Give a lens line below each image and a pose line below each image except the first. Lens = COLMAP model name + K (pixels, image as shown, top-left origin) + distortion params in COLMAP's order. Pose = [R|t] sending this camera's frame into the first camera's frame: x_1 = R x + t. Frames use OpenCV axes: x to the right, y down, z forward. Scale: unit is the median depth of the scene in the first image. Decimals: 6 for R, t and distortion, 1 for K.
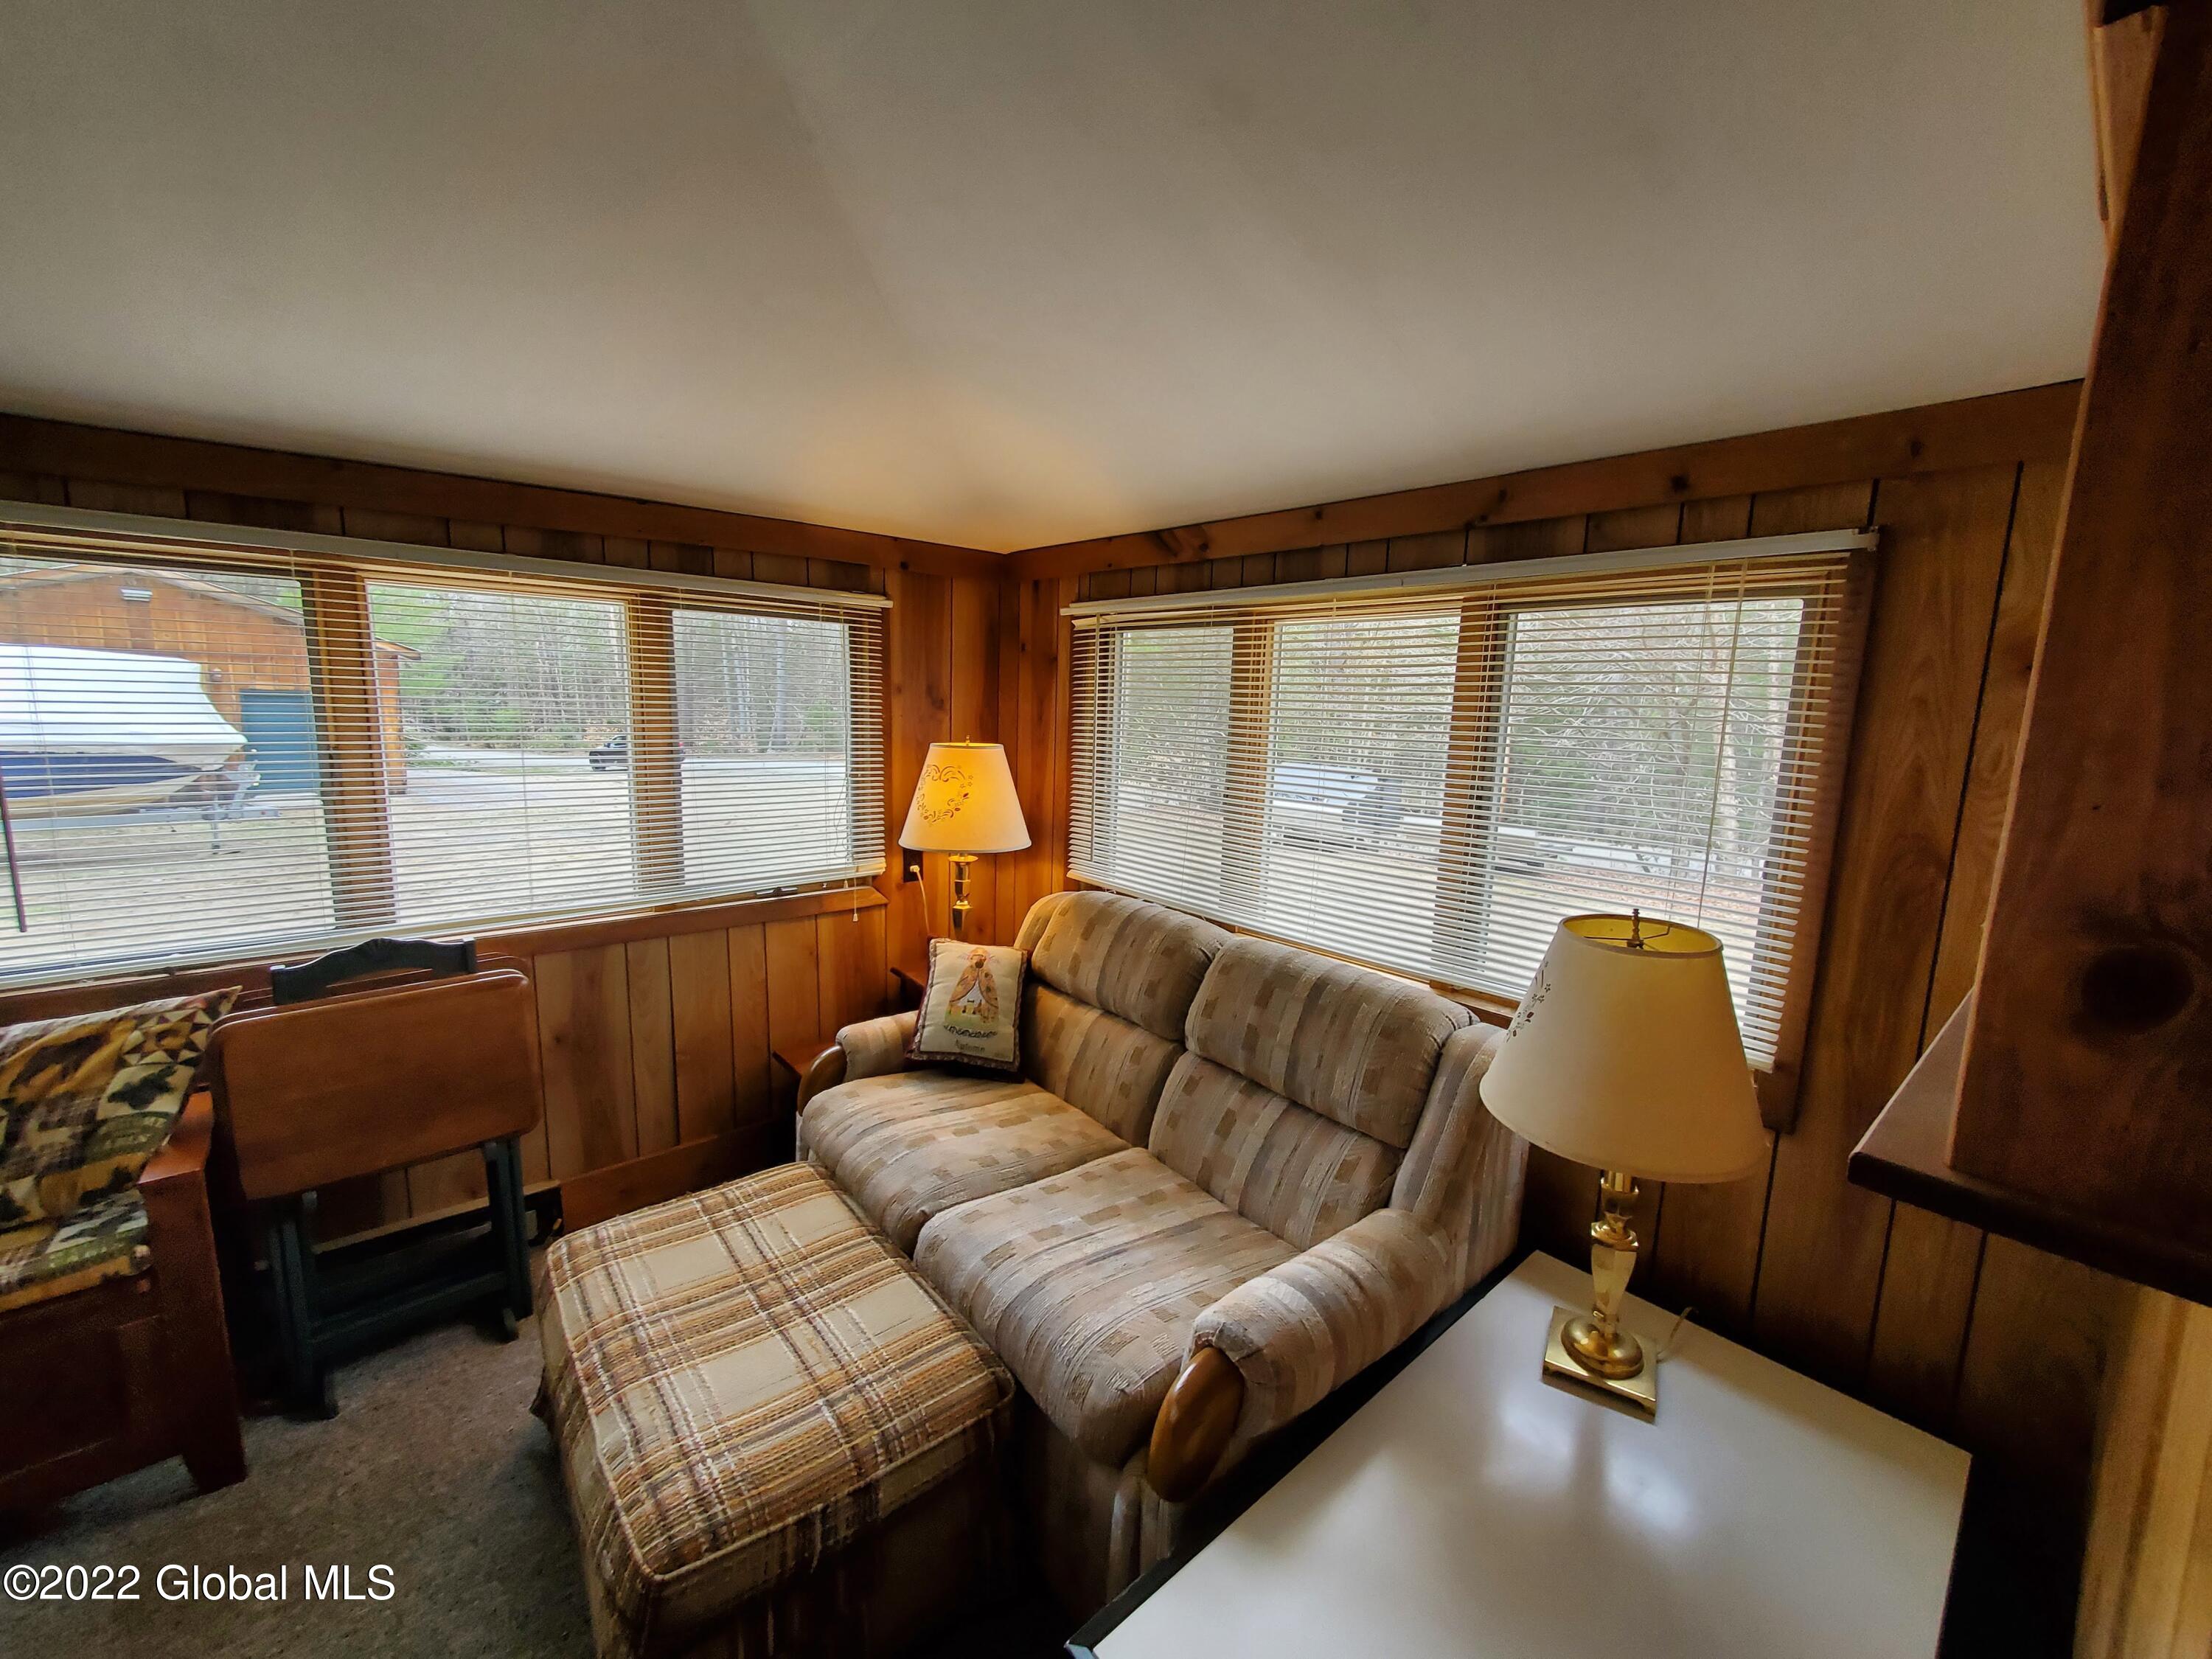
lens RADIAL K [[876.0, 0, 1130.5], [0, 876.0, 834.5], [0, 0, 1]] dist [0.003553, -0.001107]
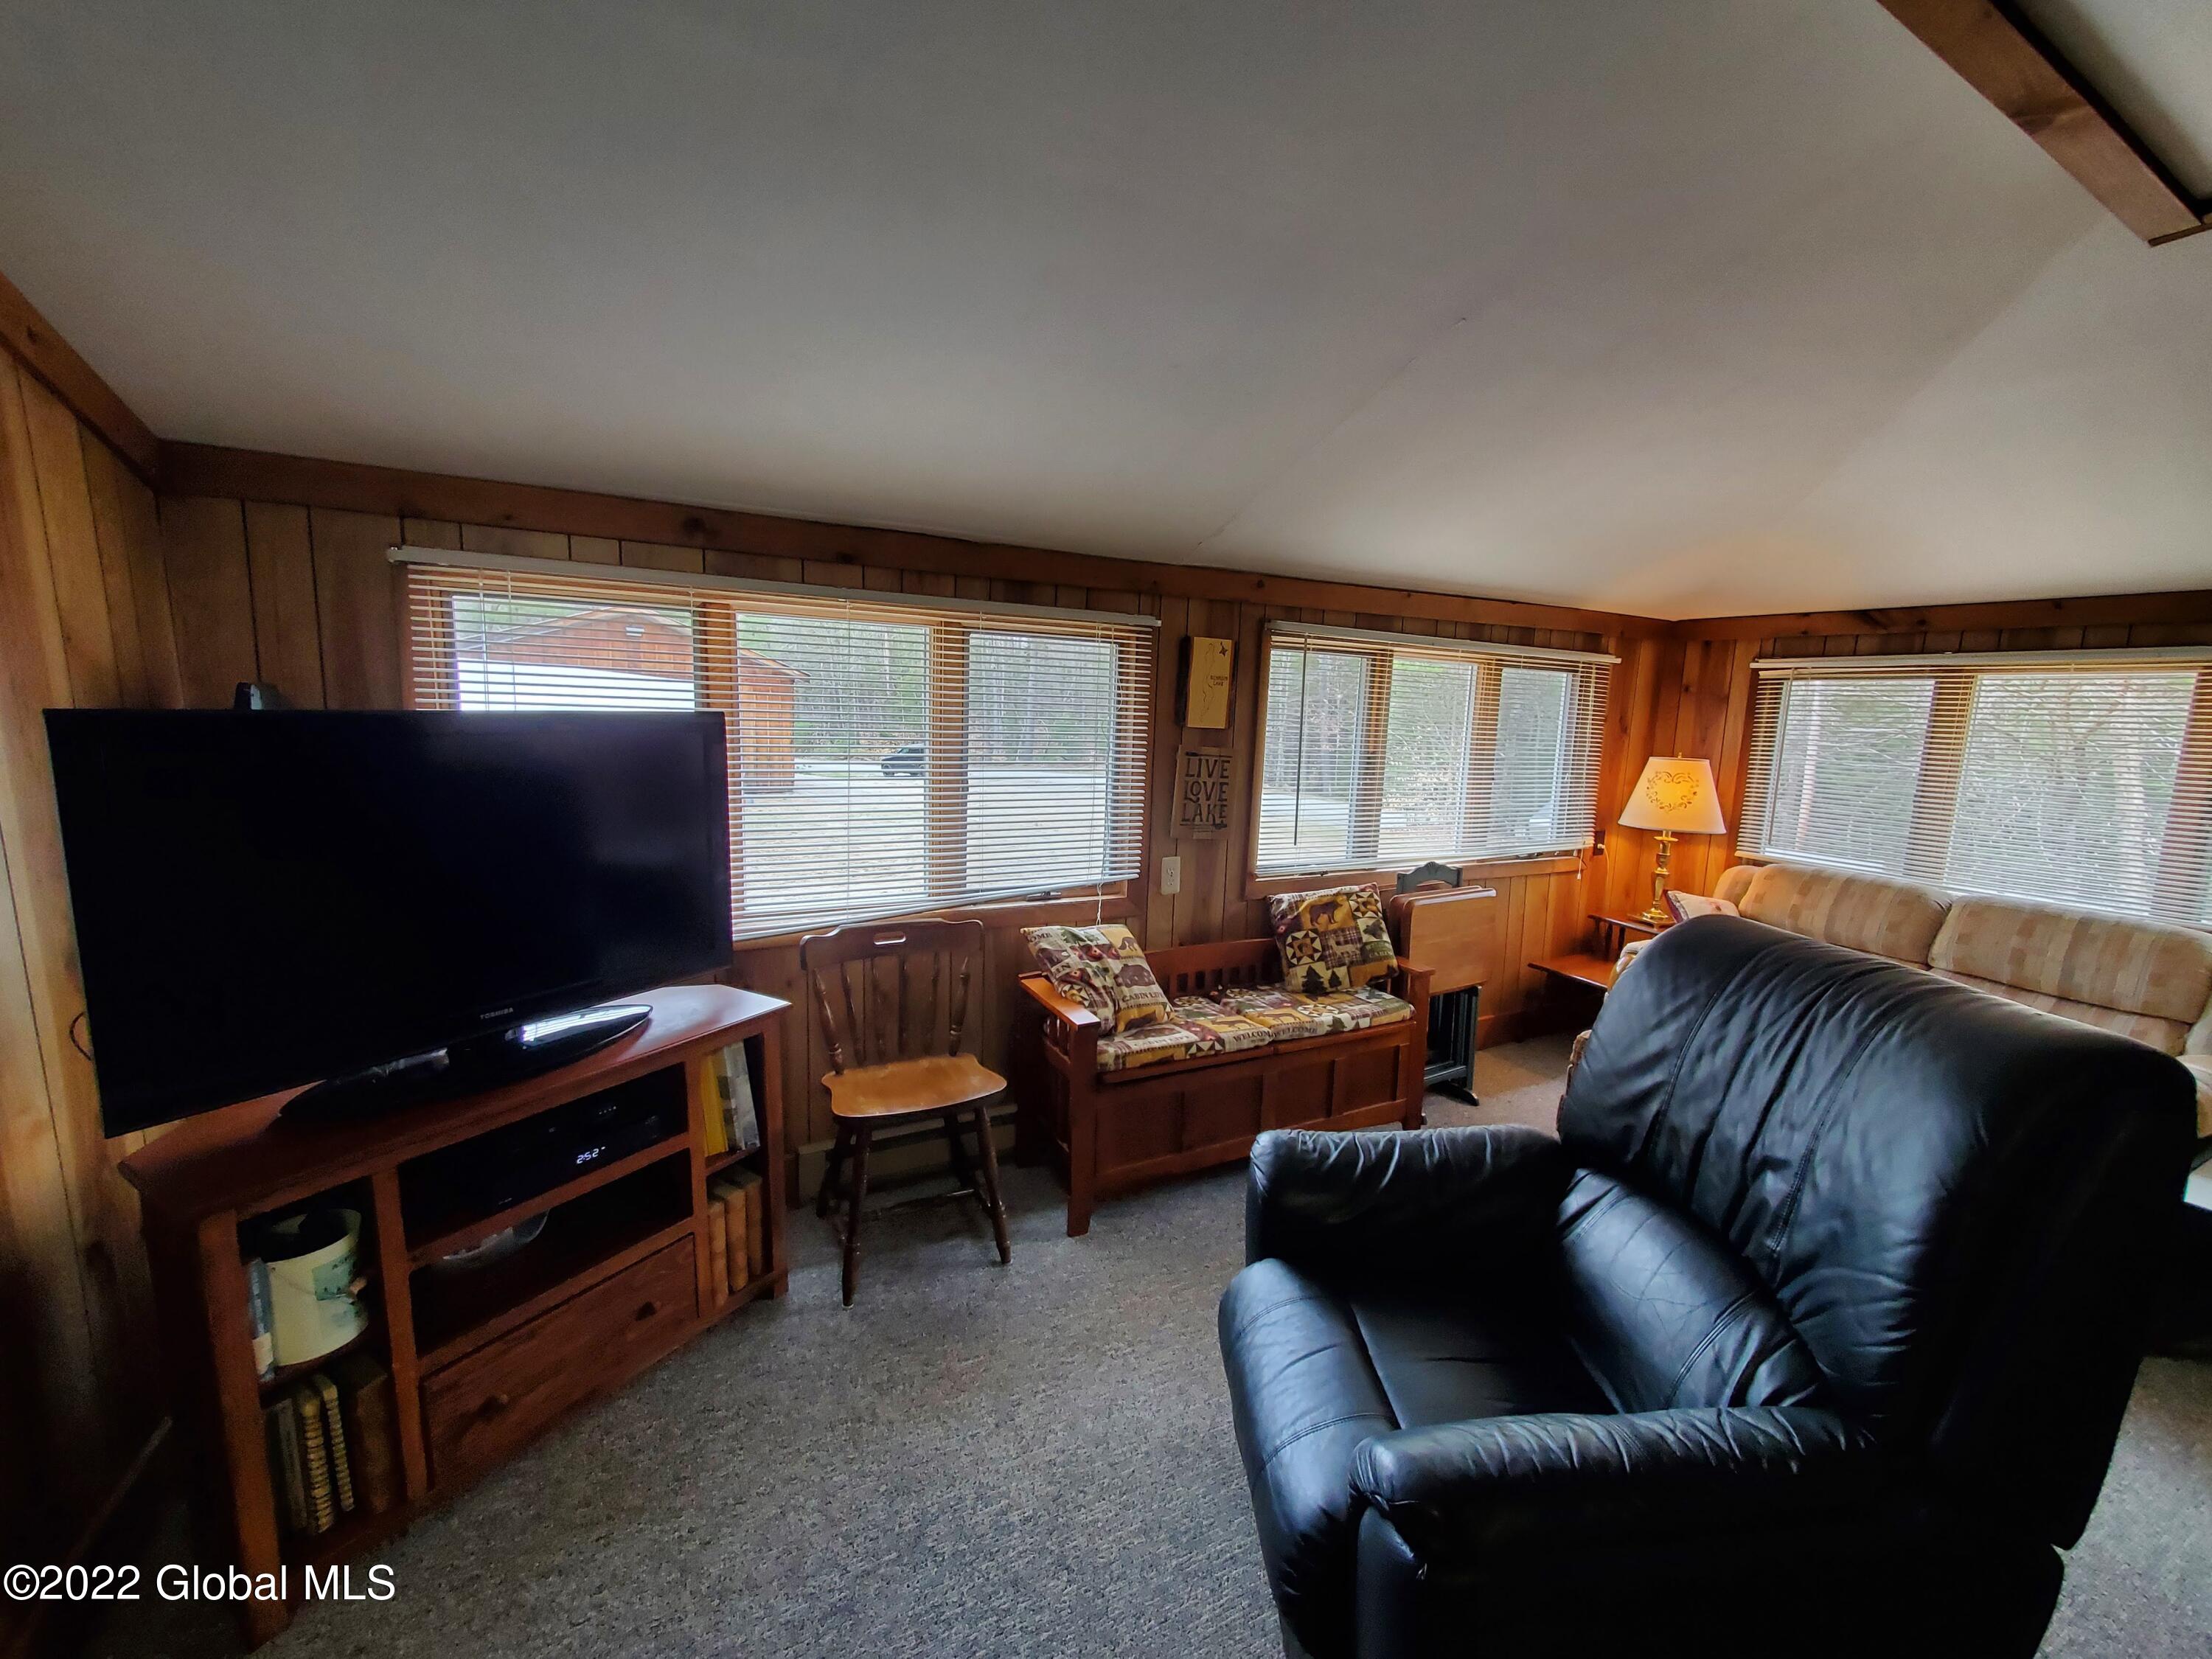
lens RADIAL K [[876.0, 0, 1111.7], [0, 876.0, 832.0], [0, 0, 1]] dist [0.003553, -0.001107]
pose [[0.974527, 0.039707, -0.220727, -0.779511], [-0.044725, 0.998841, -0.017781, 0.085427], [0.219765, 0.027200, 0.975174, -0.604591]]
